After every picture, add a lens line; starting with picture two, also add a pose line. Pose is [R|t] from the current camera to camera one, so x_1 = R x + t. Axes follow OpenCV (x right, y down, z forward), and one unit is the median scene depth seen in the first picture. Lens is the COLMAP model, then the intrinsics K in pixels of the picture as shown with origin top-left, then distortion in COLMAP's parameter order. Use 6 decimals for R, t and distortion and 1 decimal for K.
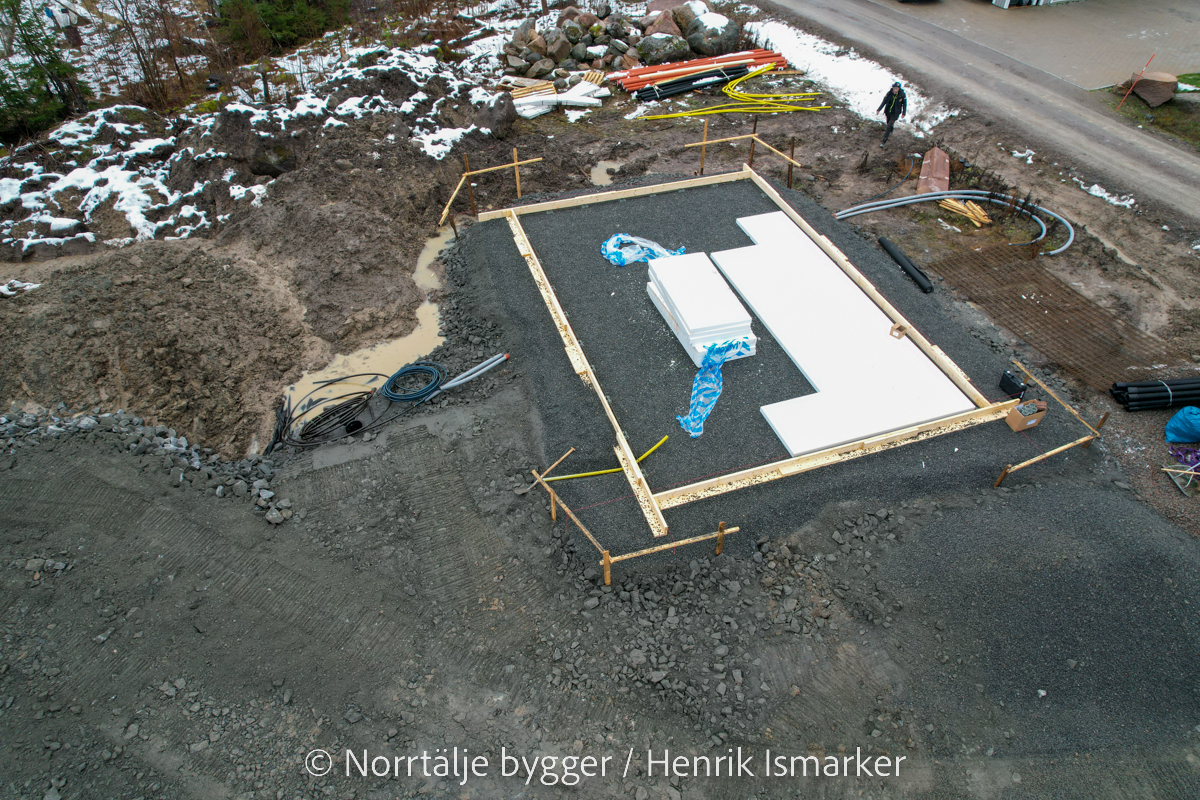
lens RADIAL K [[767.1, 0, 601.9], [0, 767.1, 397.9], [0, 0, 1]] dist [-0.065270, 0.054664]
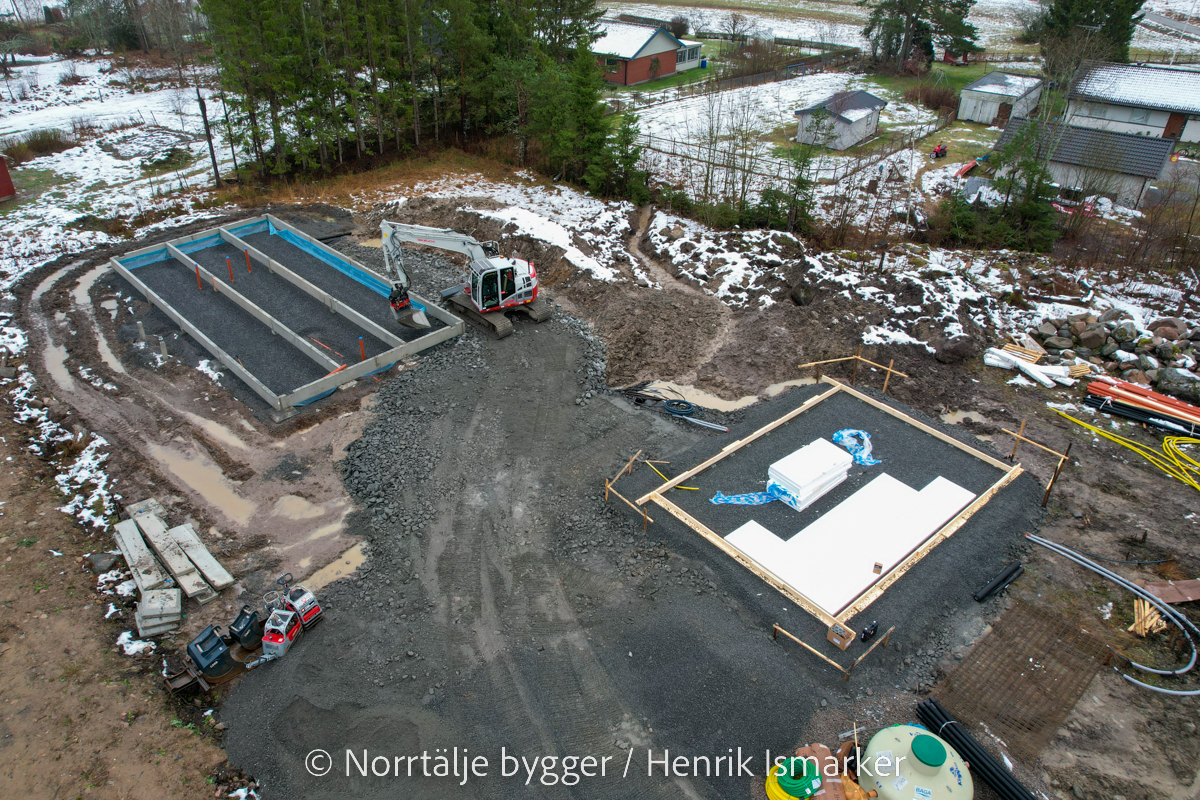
lens RADIAL K [[833.8, 0, 558.3], [0, 833.8, 368.9], [0, 0, 1]] dist [-0.067532, 0.052525]
pose [[0.353604, 0.486660, -0.798828, 0.864293], [-0.633849, 0.752700, 0.177982, -0.185750], [0.687895, 0.443402, 0.574627, -0.291228]]
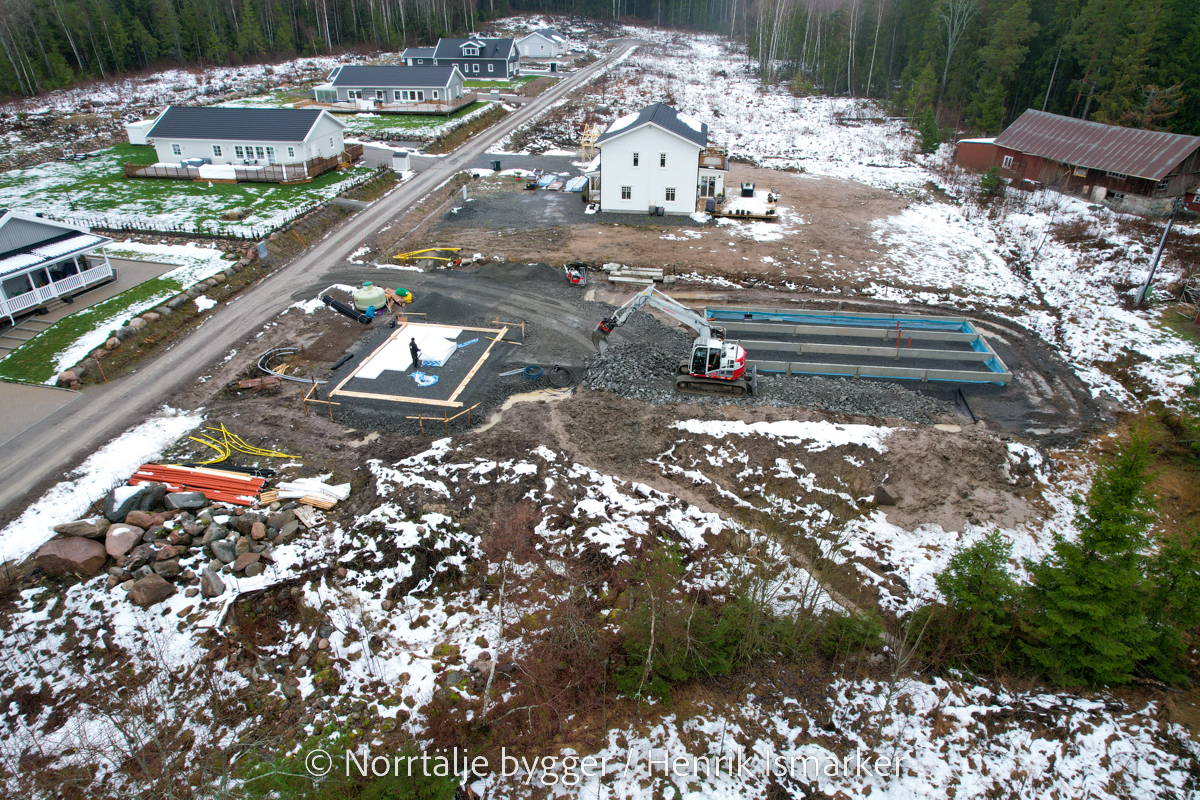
lens RADIAL K [[767.1, 0, 610.5], [0, 767.1, 398.3], [0, 0, 1]] dist [-0.065270, 0.054664]
pose [[-0.878469, -0.230282, 0.418643, -1.268033], [0.321889, 0.362281, 0.874723, -1.772847], [-0.353099, 0.903174, -0.244128, 1.213002]]
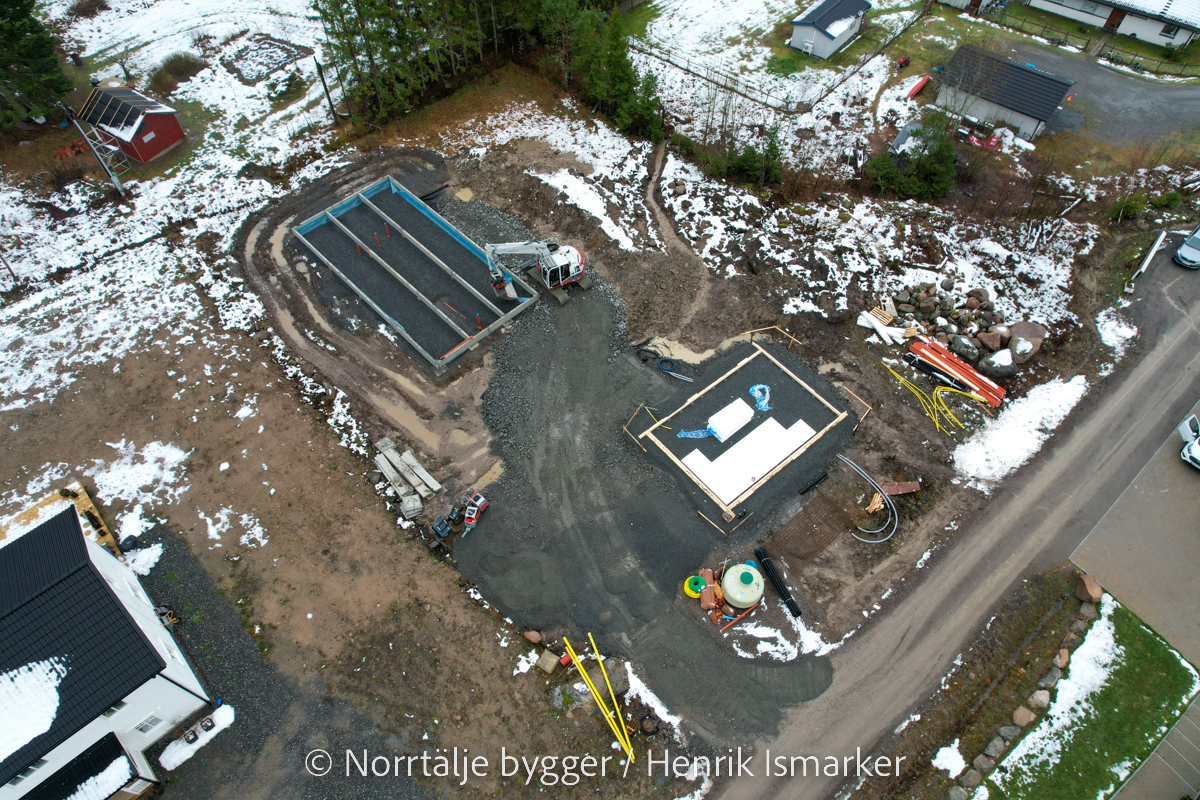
lens RADIAL K [[767.1, 0, 599.1], [0, 767.1, 400.5], [0, 0, 1]] dist [-0.065270, 0.054664]
pose [[0.360835, 0.758928, -0.542058, 1.083342], [-0.626794, 0.627721, 0.461622, -0.882085], [0.690599, 0.173190, 0.702195, -1.037610]]
